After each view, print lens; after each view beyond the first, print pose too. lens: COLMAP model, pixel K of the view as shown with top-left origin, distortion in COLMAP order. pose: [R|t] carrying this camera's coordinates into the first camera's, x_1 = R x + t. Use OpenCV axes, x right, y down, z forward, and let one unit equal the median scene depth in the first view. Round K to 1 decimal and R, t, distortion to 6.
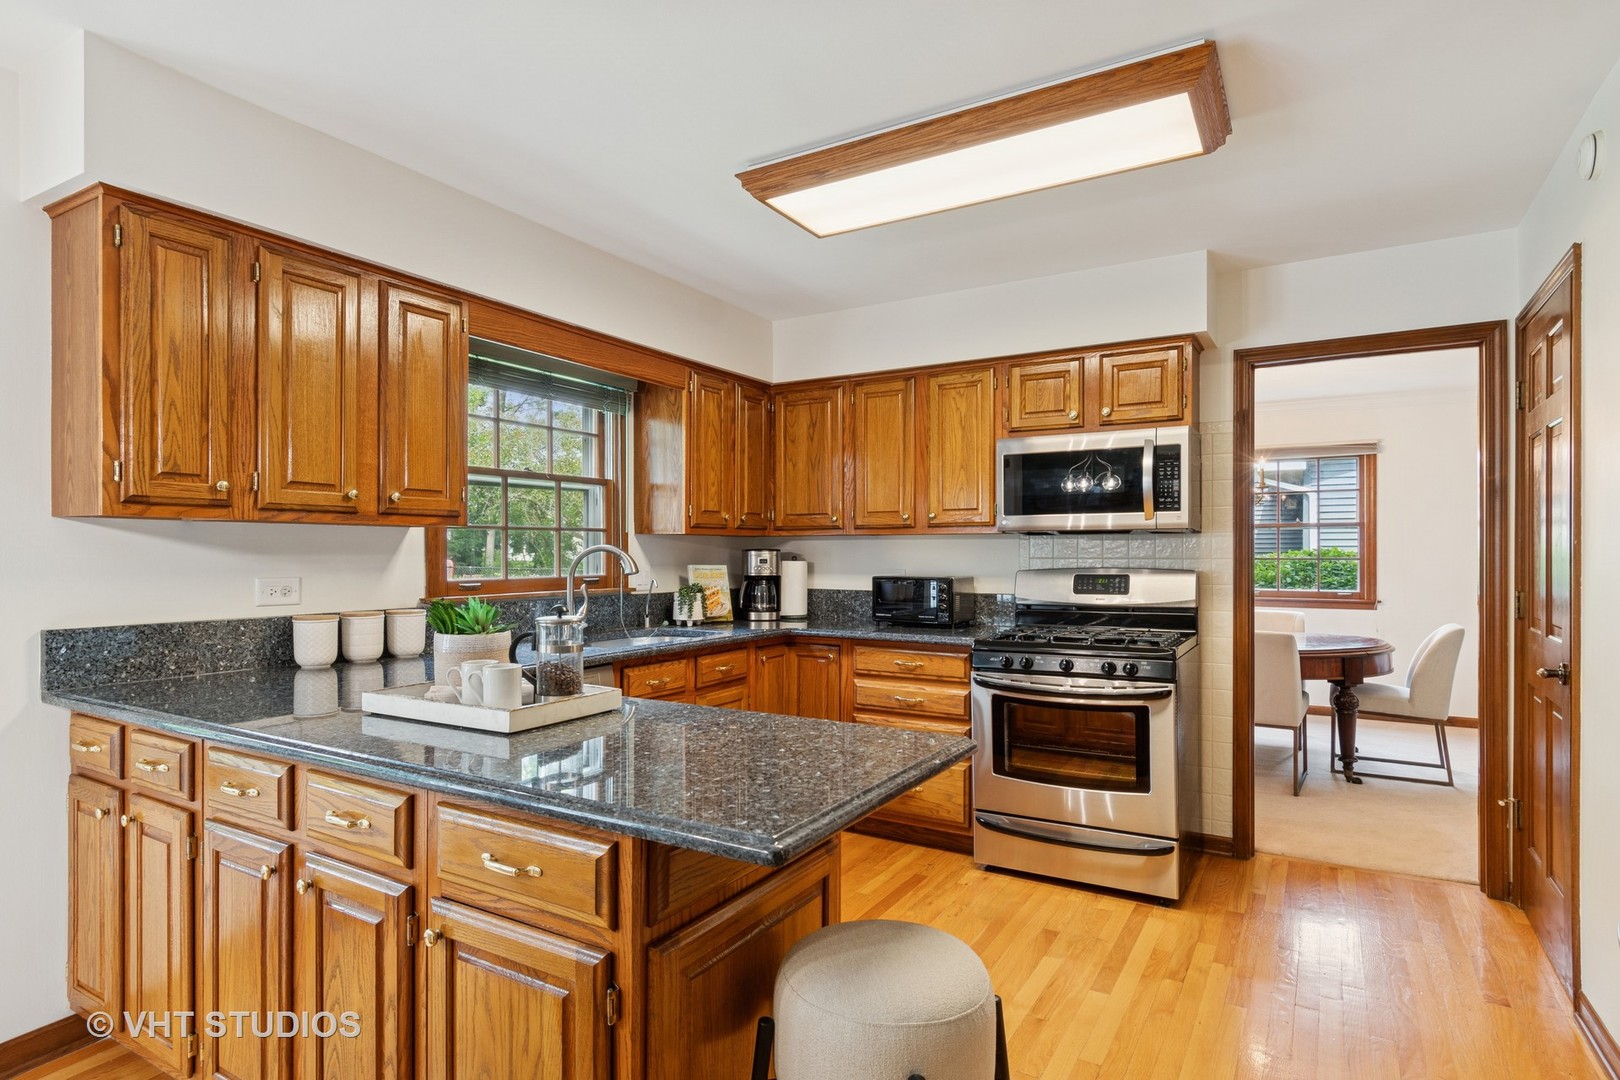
lens RADIAL K [[842.9, 0, 815.4], [0, 842.9, 552.5], [0, 0, 1]] dist [0.007105, -0.000228]
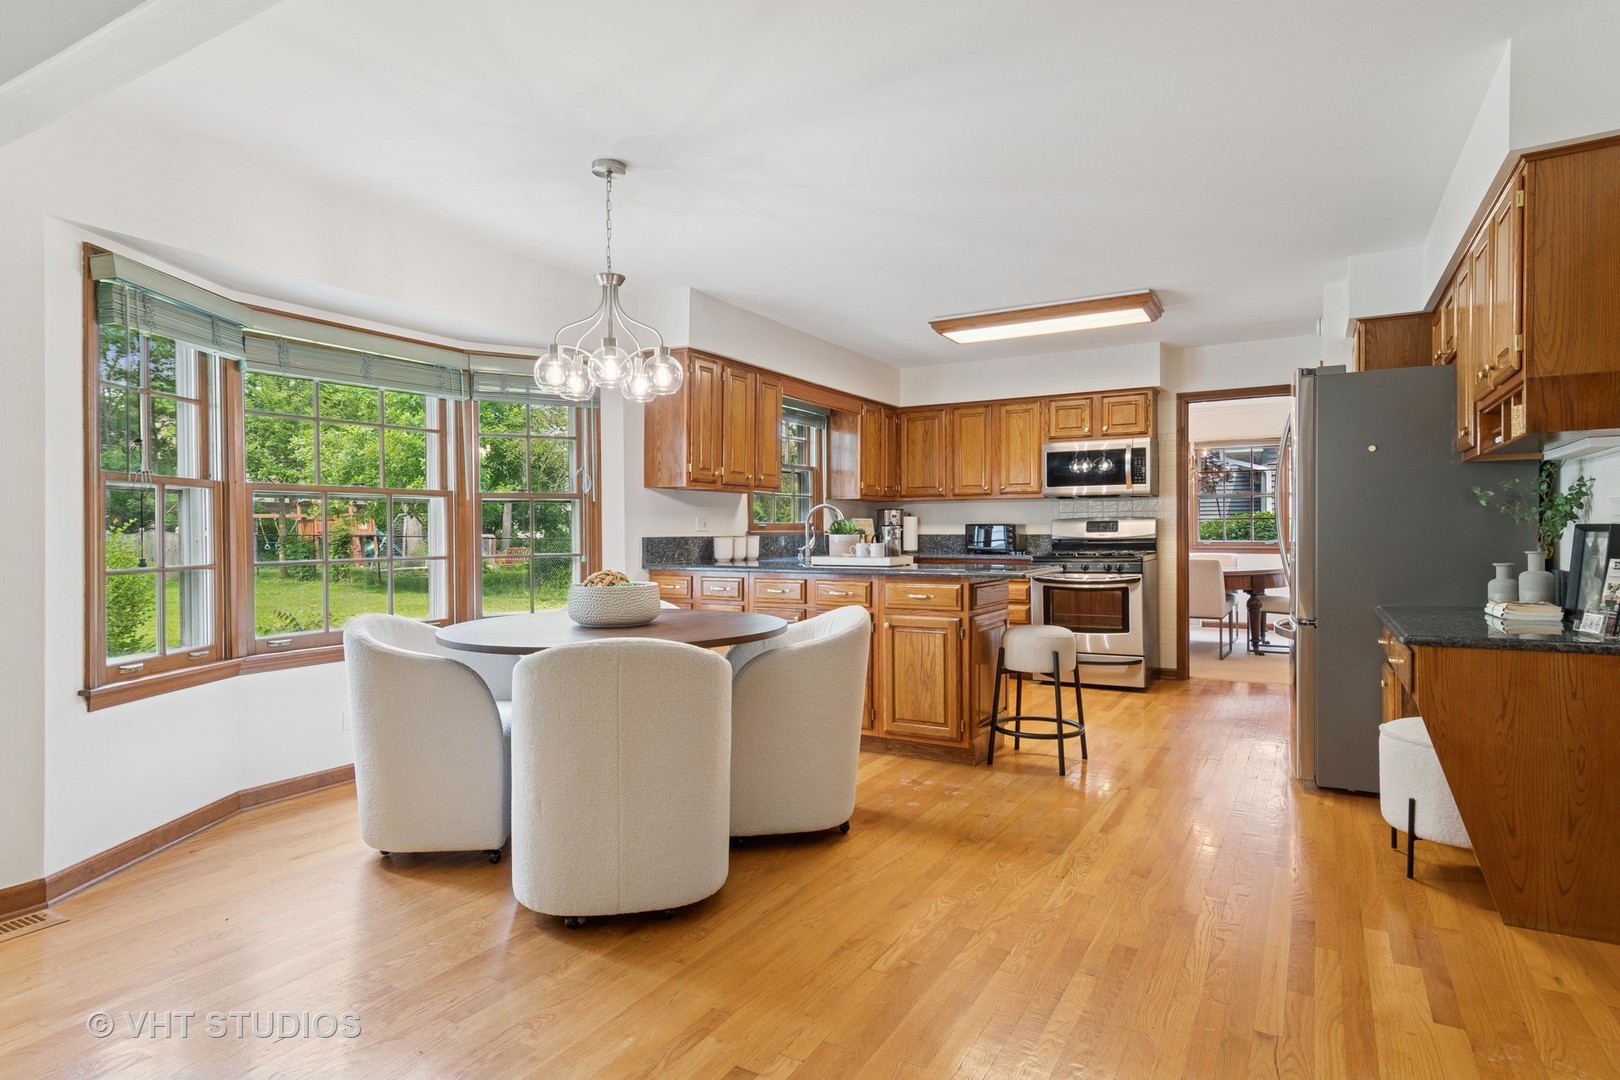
lens RADIAL K [[842.9, 0, 810.9], [0, 842.9, 537.0], [0, 0, 1]] dist [0.007105, -0.000228]
pose [[0.999955, -0.004612, 0.008292, -0.281428], [0.004546, 0.999958, 0.007926, 0.043740], [-0.008328, -0.007888, 0.999934, -0.748816]]
